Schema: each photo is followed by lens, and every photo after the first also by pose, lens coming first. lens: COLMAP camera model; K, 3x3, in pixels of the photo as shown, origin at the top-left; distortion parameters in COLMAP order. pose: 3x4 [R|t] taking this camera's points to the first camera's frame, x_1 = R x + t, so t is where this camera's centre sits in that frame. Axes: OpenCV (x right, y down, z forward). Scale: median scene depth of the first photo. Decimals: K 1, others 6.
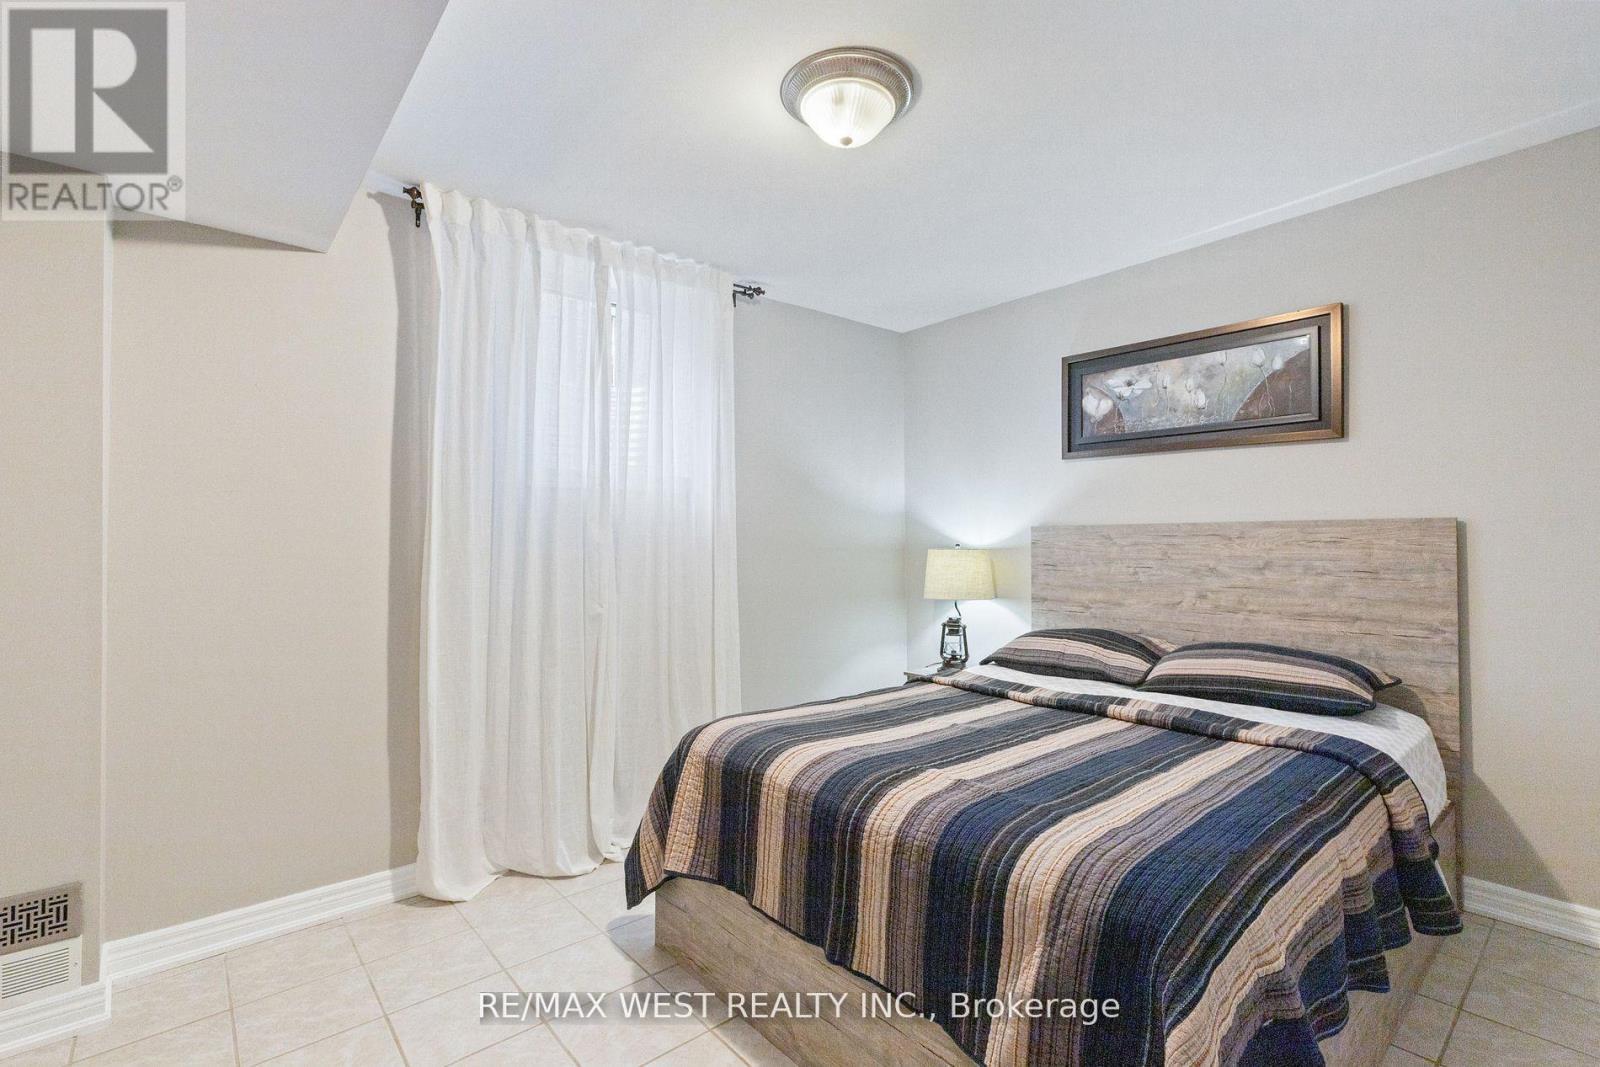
lens RADIAL K [[737.3, 0, 801.9], [0, 737.3, 511.2], [0, 0, 1]] dist [0.003092, 0.000103]
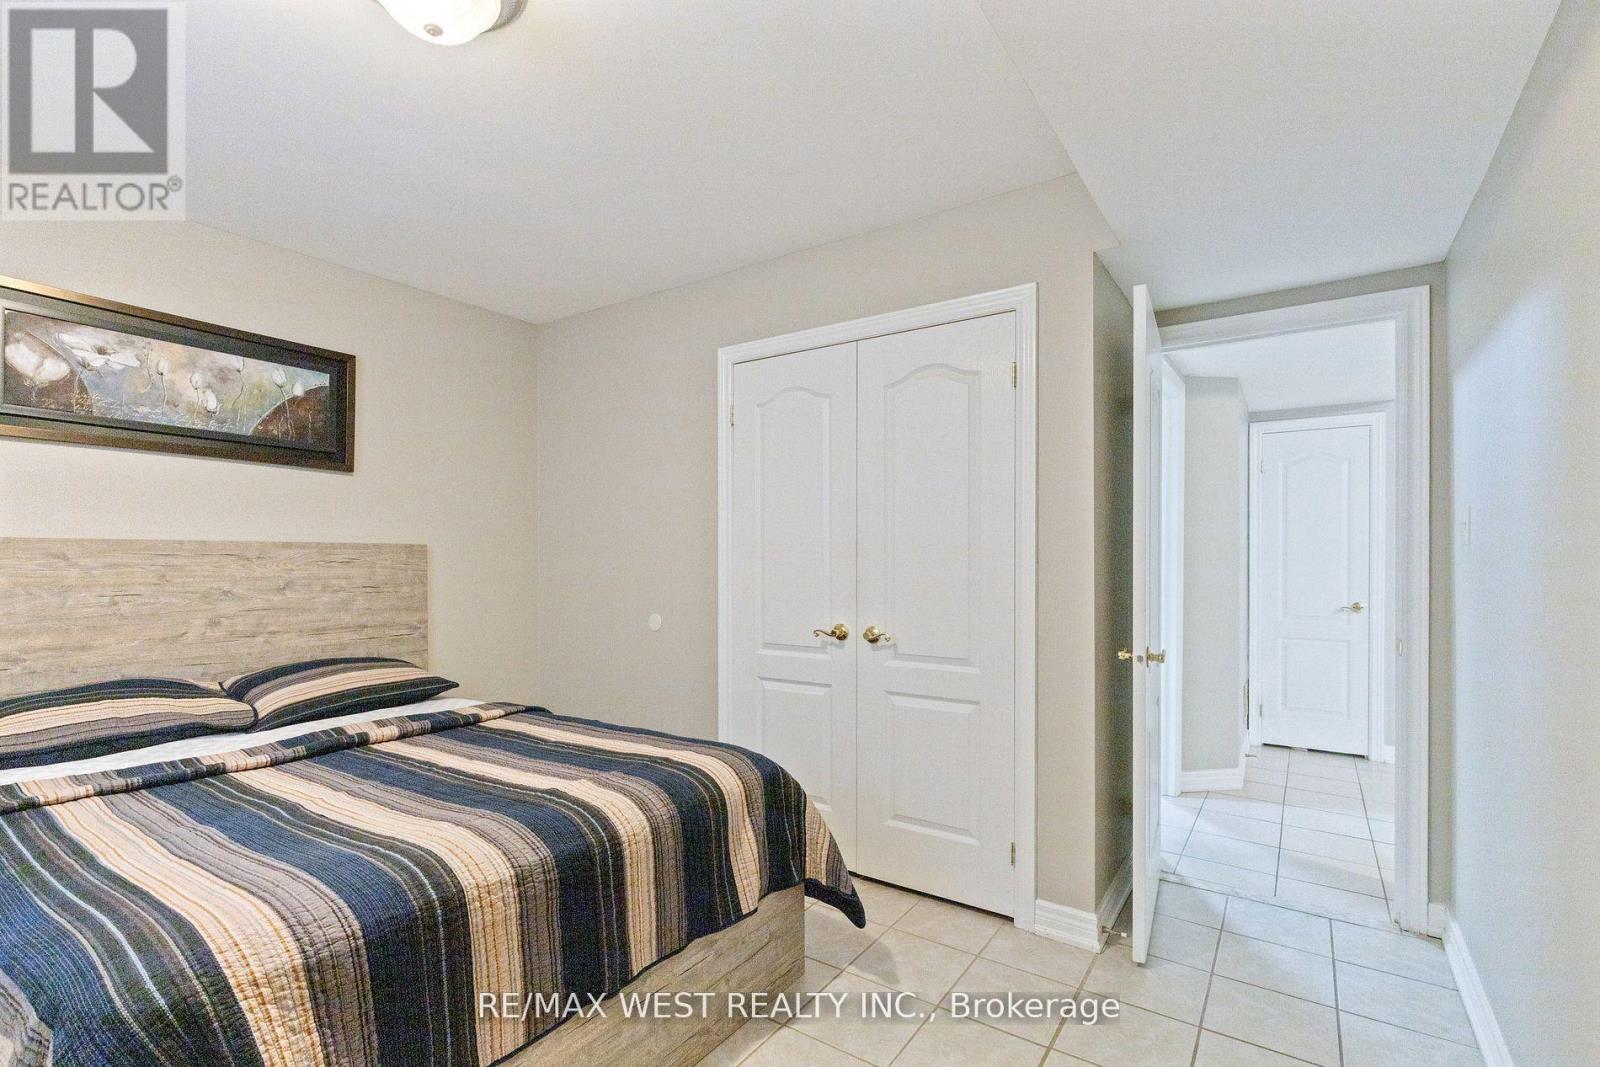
lens RADIAL K [[719.9, 0, 801.2], [0, 719.9, 554.2], [0, 0, 1]] dist [-0.001911, -0.000443]
pose [[-0.261790, 0.012645, 0.965042, -0.490702], [-0.036721, 0.999060, -0.023053, 0.026002], [-0.964426, -0.041472, -0.261079, 0.554485]]
